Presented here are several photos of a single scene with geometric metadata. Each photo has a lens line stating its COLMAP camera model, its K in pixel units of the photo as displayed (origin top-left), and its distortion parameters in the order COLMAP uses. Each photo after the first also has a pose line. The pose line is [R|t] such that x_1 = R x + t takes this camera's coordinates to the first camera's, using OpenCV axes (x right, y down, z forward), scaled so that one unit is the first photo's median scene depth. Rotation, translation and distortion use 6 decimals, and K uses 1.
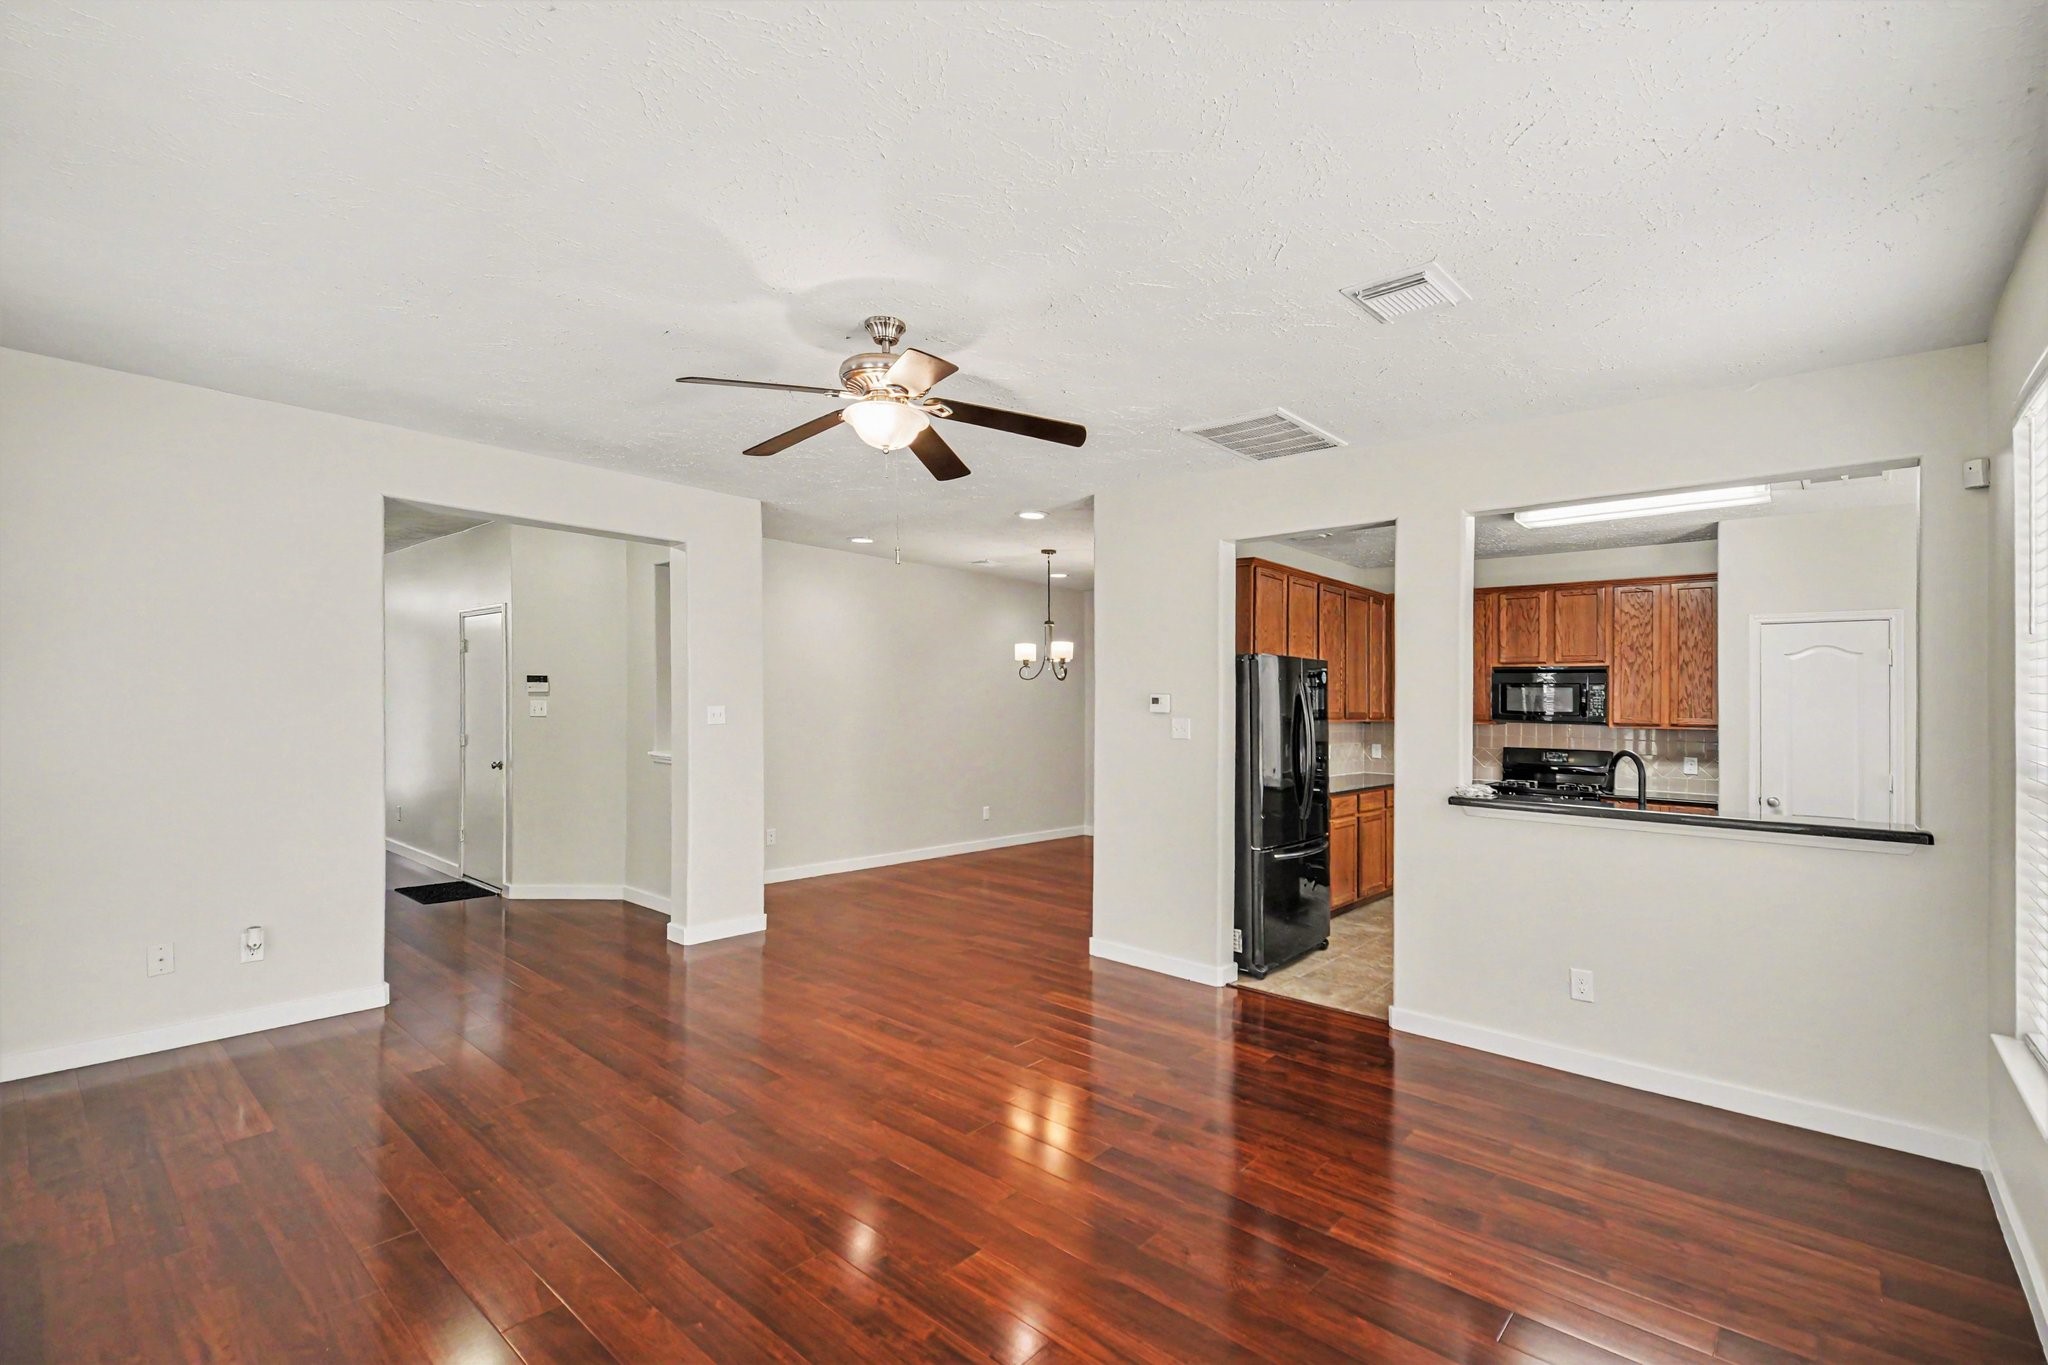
lens RADIAL K [[908.4, 0, 1023.0], [0, 908.4, 717.3], [0, 0, 1]] dist [-0.000112, -0.001253]
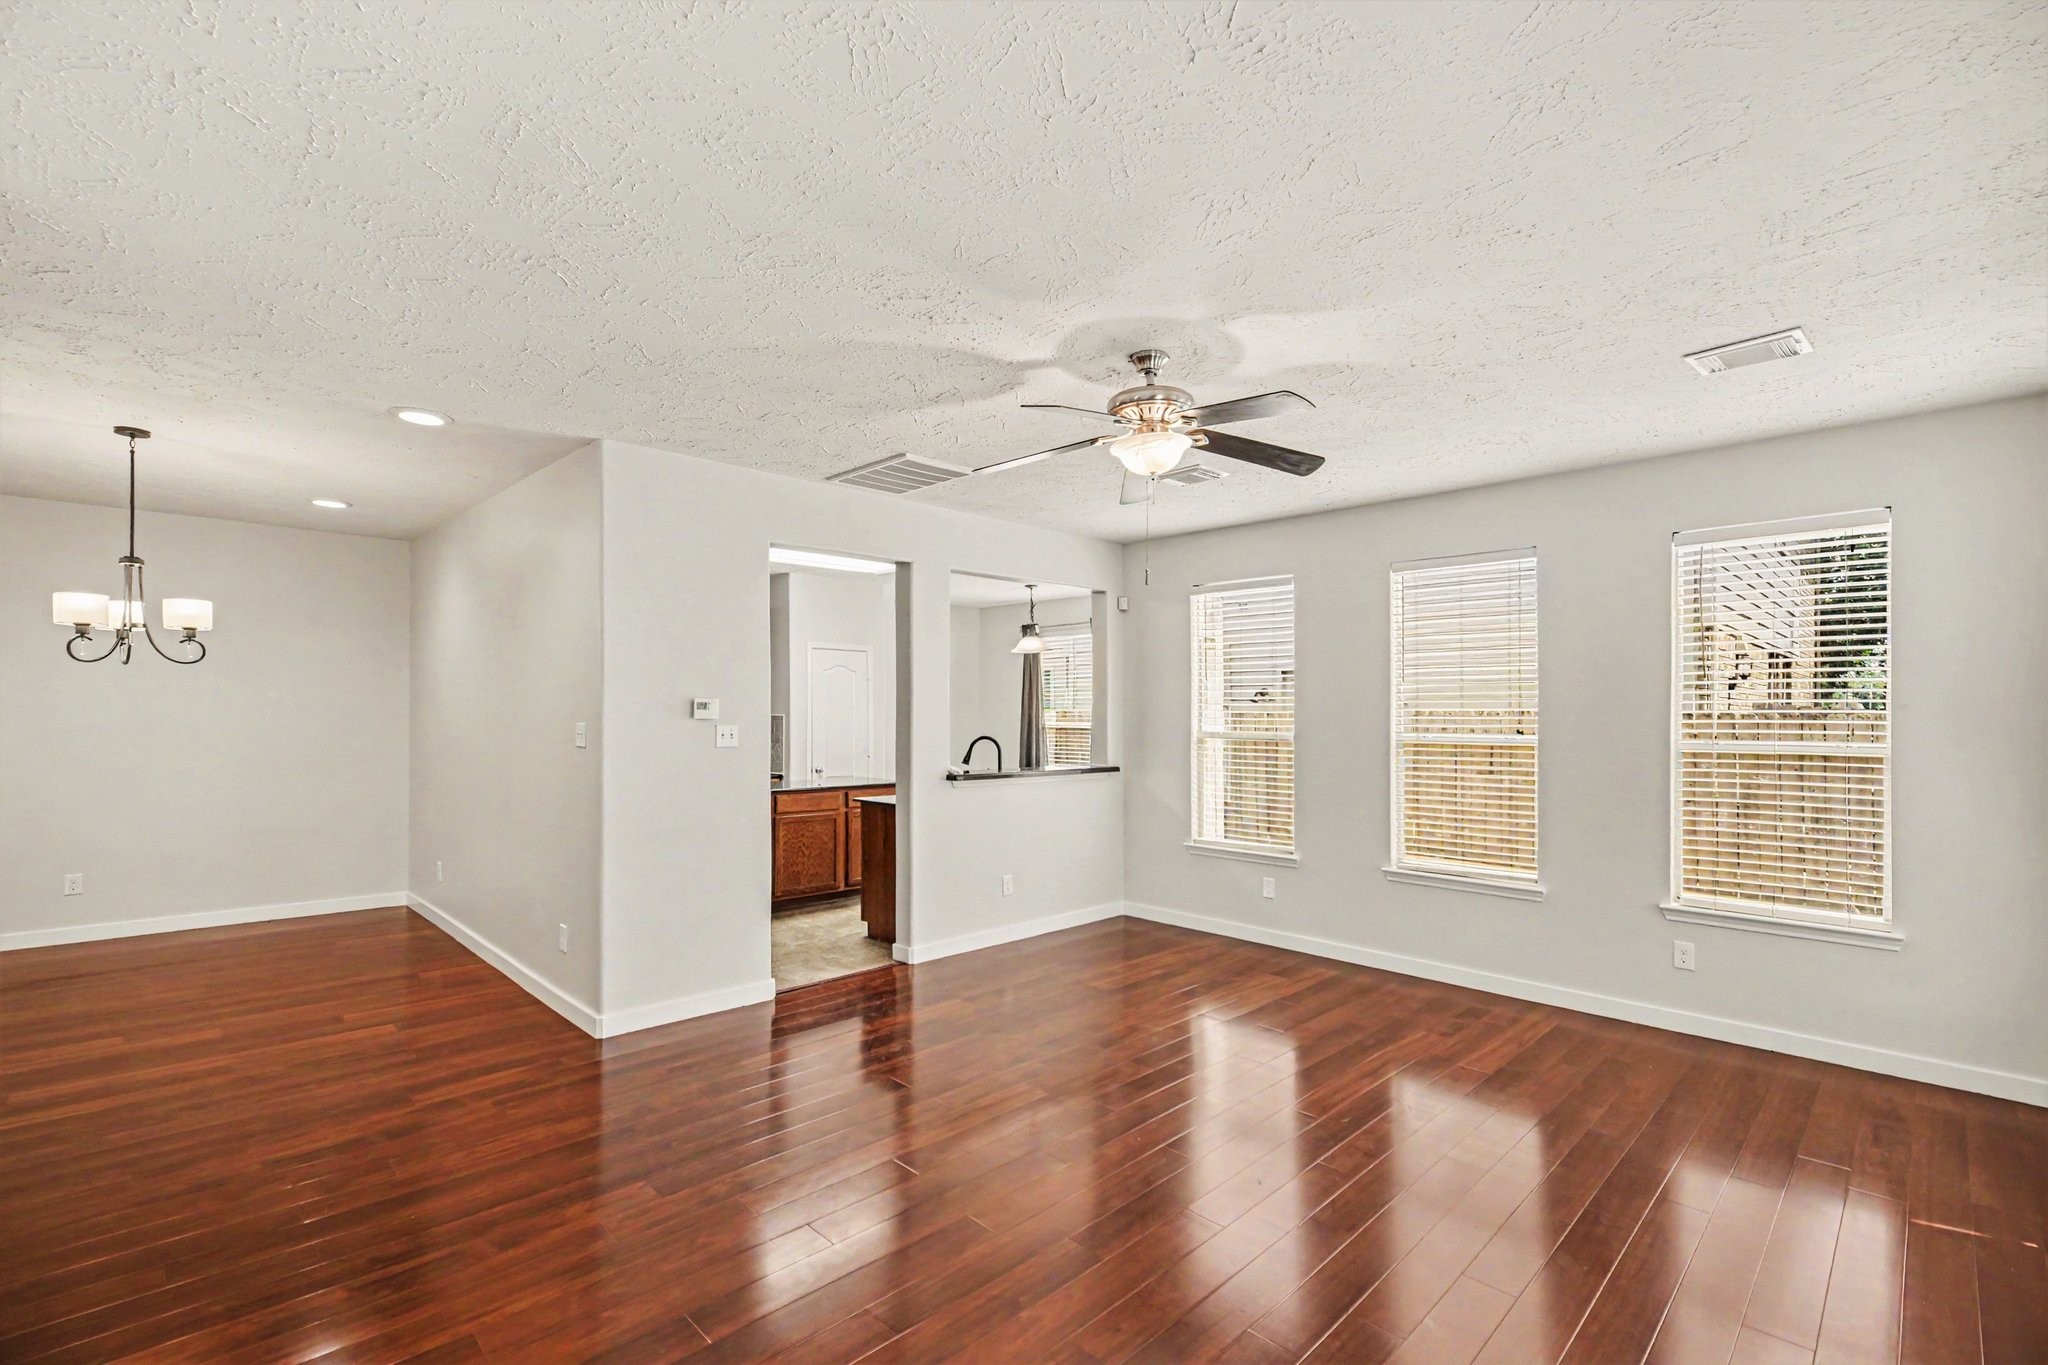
lens RADIAL K [[908.4, 0, 1019.3], [0, 908.4, 675.4], [0, 0, 1]] dist [-0.000112, -0.001253]
pose [[0.067666, 0.028824, 0.997292, -0.889878], [0.011494, 0.999494, -0.029667, -0.021391], [-0.997642, 0.013471, 0.067300, 0.790673]]
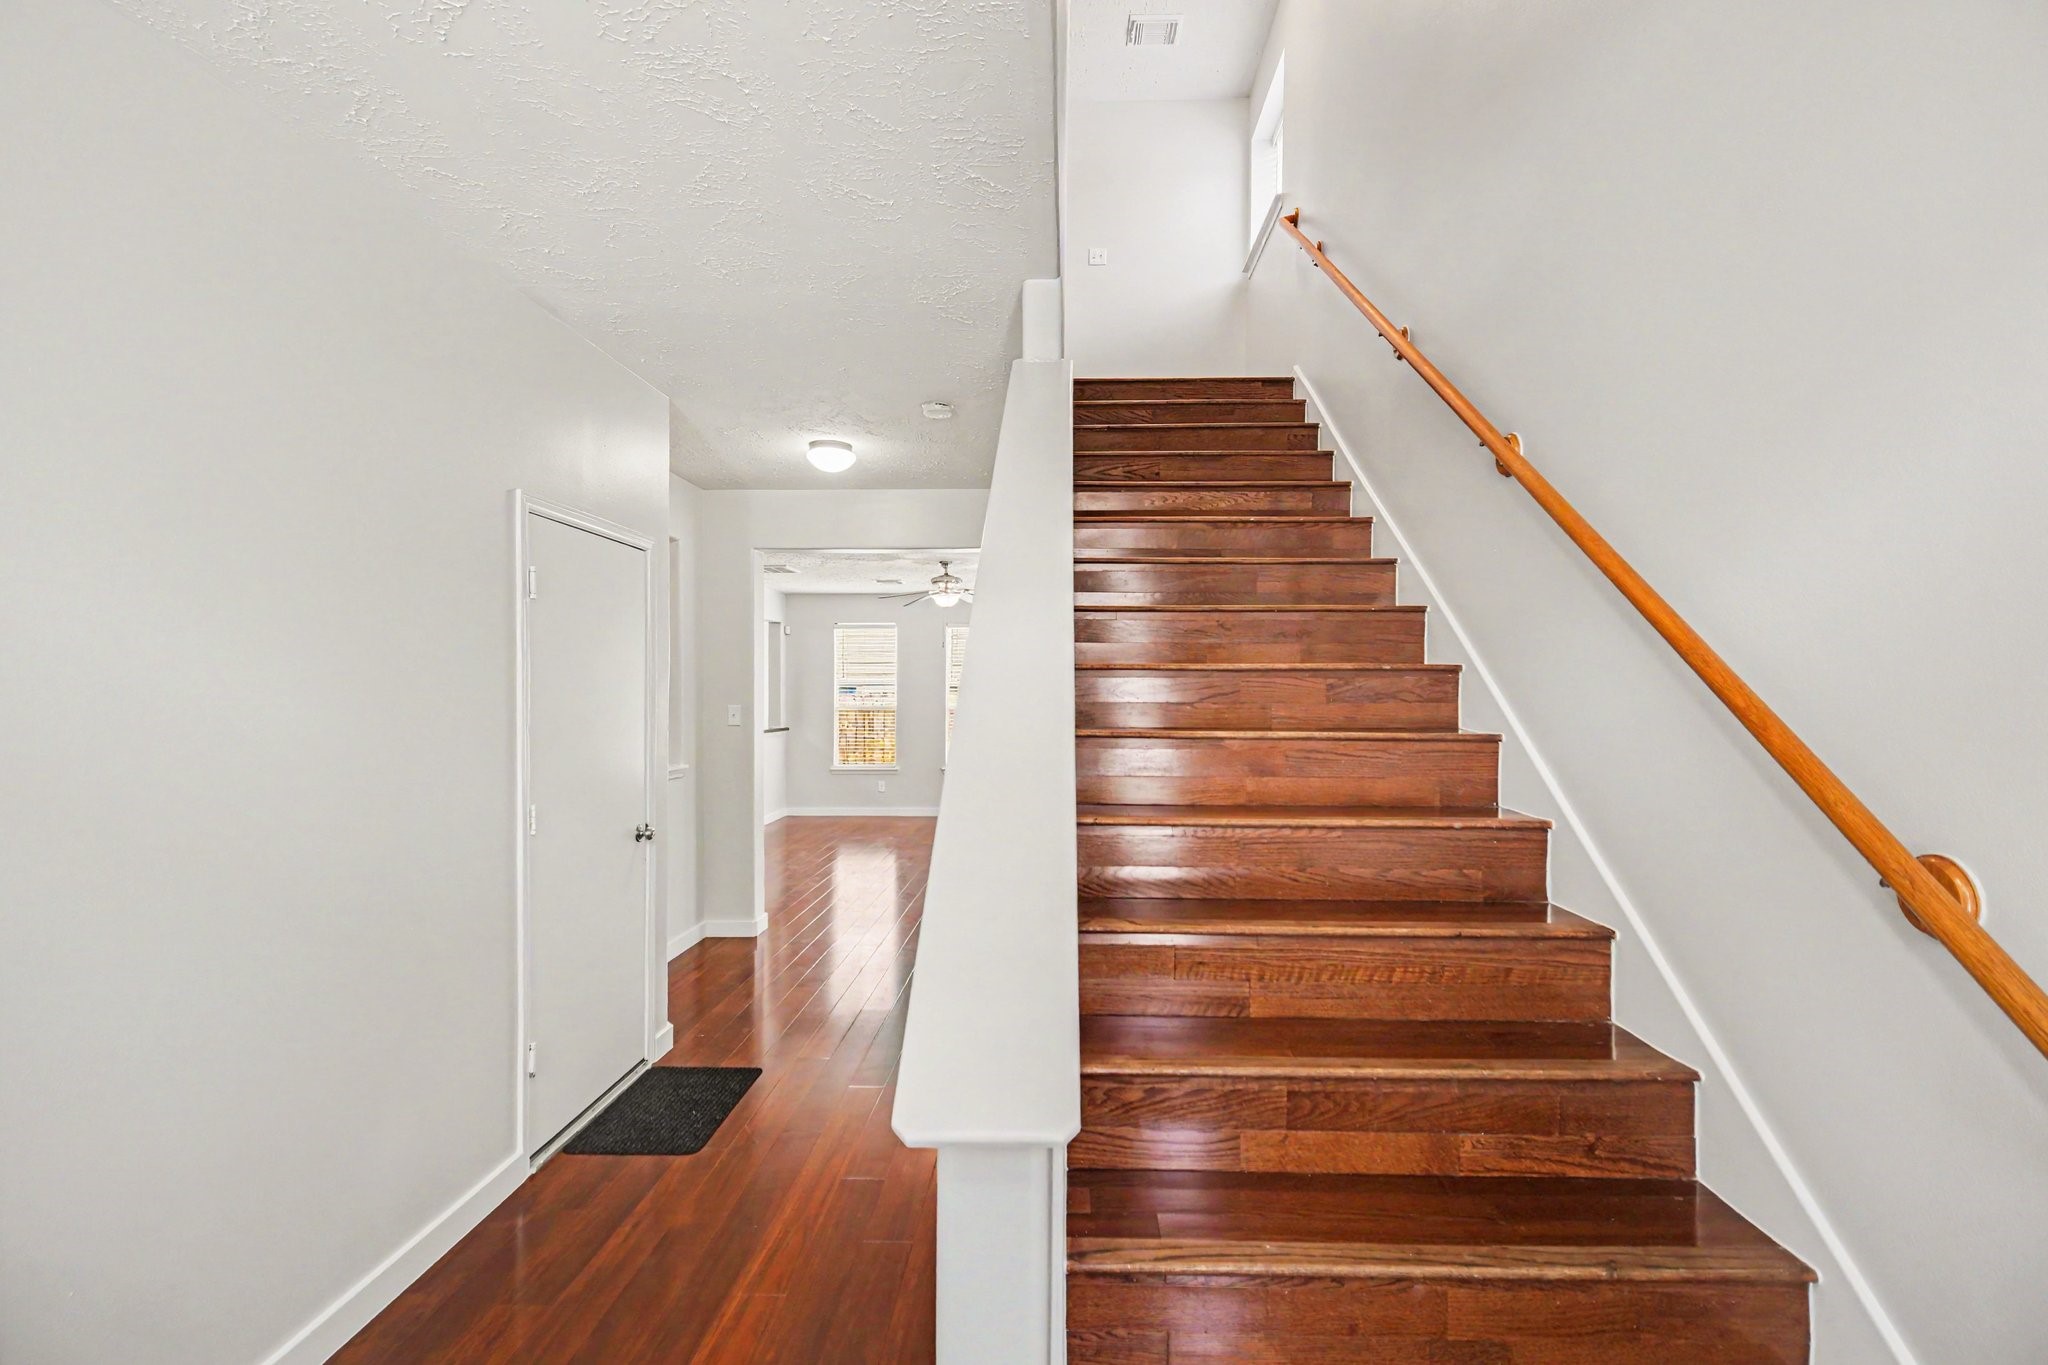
lens RADIAL K [[908.4, 0, 1025.3], [0, 908.4, 682.9], [0, 0, 1]] dist [-0.000112, -0.001253]
pose [[-0.638012, -0.006492, 0.769999, -1.751540], [0.004800, 0.999912, 0.012407, -0.066454], [-0.770012, 0.011612, -0.637924, 1.832676]]
